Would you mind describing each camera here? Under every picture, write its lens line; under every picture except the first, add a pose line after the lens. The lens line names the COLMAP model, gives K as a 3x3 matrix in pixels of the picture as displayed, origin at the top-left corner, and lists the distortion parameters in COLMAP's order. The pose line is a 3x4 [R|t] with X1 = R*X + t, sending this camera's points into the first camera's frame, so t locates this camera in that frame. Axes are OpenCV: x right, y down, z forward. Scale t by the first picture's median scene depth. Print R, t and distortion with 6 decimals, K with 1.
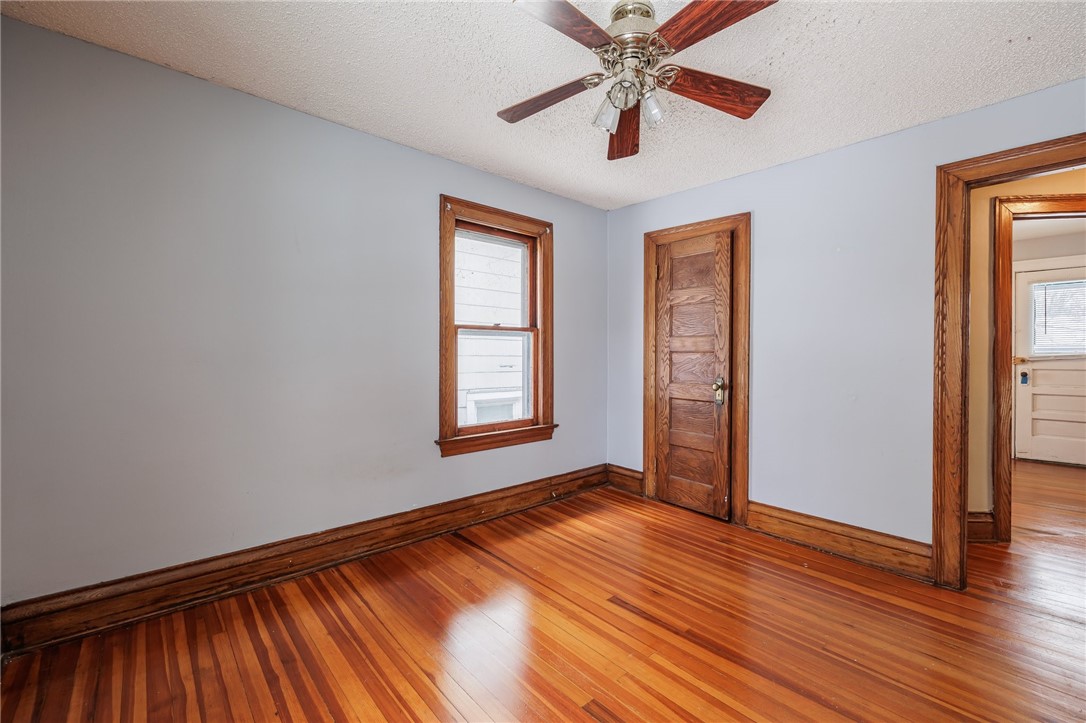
lens RADIAL K [[445.6, 0, 543.0], [0, 445.6, 361.5], [0, 0, 1]] dist [0.000004, 0.000056]
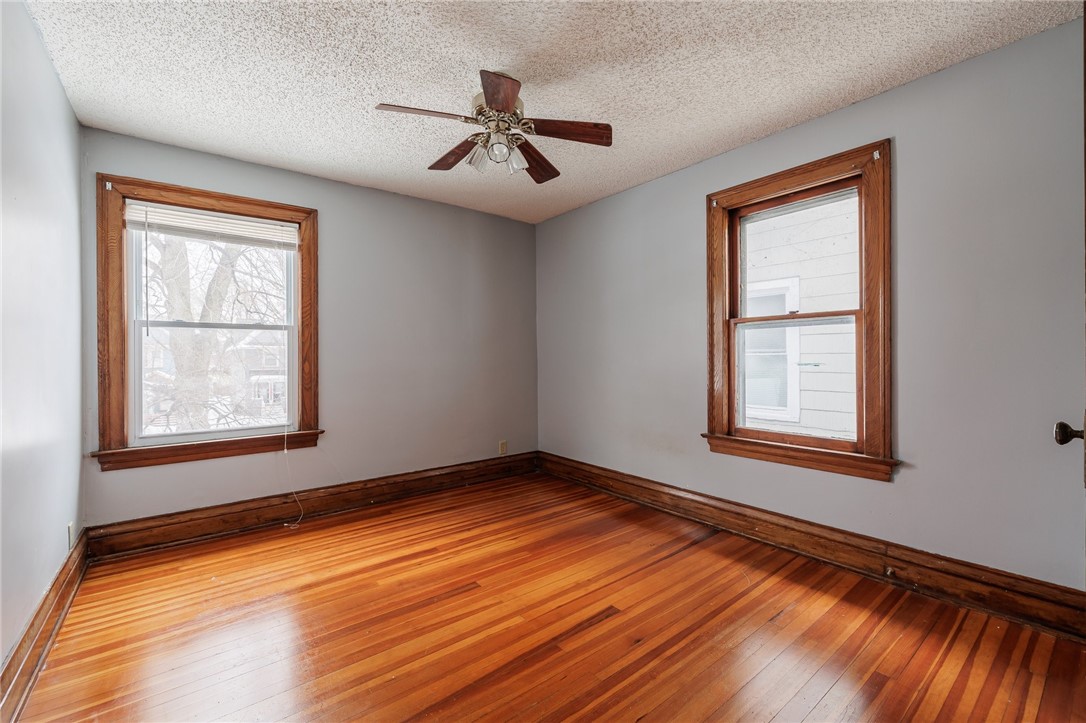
lens RADIAL K [[455.5, 0, 537.6], [0, 455.5, 355.8], [0, 0, 1]] dist [-0.001025, -0.000102]
pose [[-0.057740, 0.002094, -0.998329, 0.836188], [-0.001228, 0.999997, 0.002168, -0.005997], [0.998331, 0.001351, -0.057738, 0.659641]]
